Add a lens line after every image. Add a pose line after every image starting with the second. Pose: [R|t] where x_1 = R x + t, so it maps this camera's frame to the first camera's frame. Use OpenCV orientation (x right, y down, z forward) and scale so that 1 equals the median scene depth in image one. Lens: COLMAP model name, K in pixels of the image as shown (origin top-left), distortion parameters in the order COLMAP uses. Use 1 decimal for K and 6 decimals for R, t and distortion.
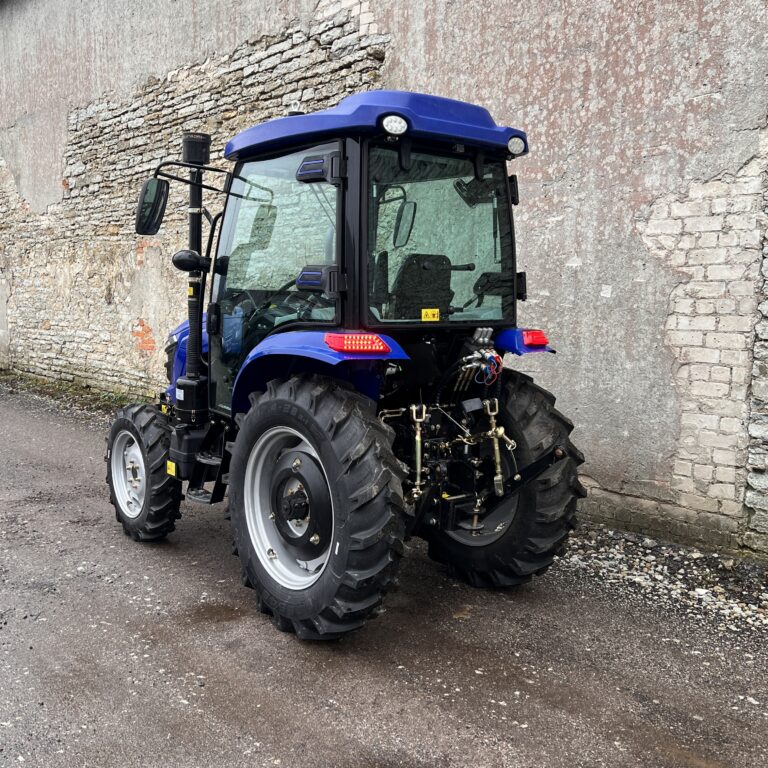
lens RADIAL K [[883.6, 0, 384.0], [0, 883.6, 384.0], [0, 0, 1]] dist [0.124238, -0.231556]
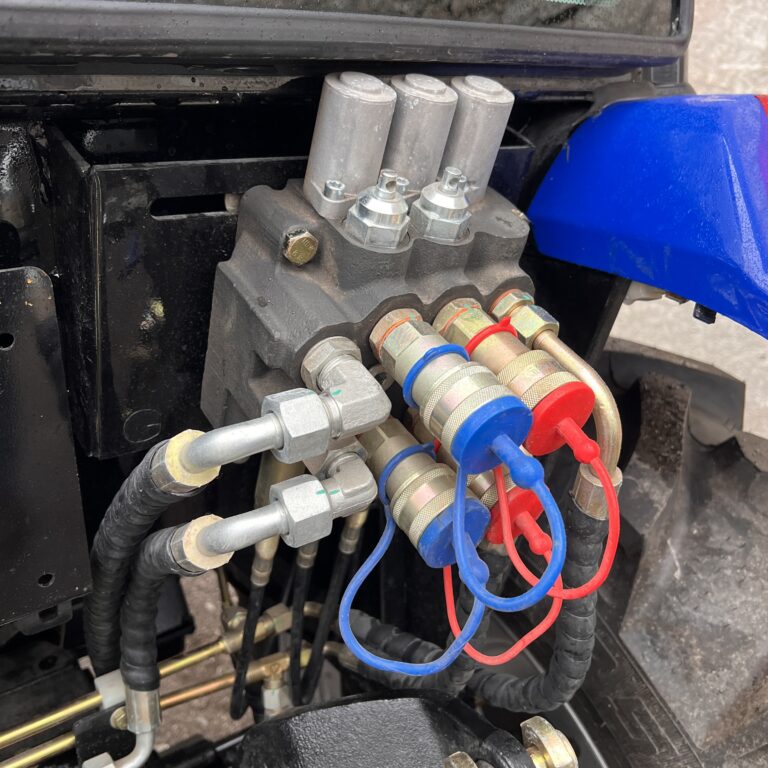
lens RADIAL K [[786.7, 0, 384.0], [0, 786.7, 384.0], [0, 0, 1]] dist [0.016290, -0.007592]
pose [[0.995747, -0.049551, -0.077667, 0.114562], [0.063709, 0.979327, 0.191990, -0.047756], [0.066548, -0.196121, 0.978319, 0.909576]]
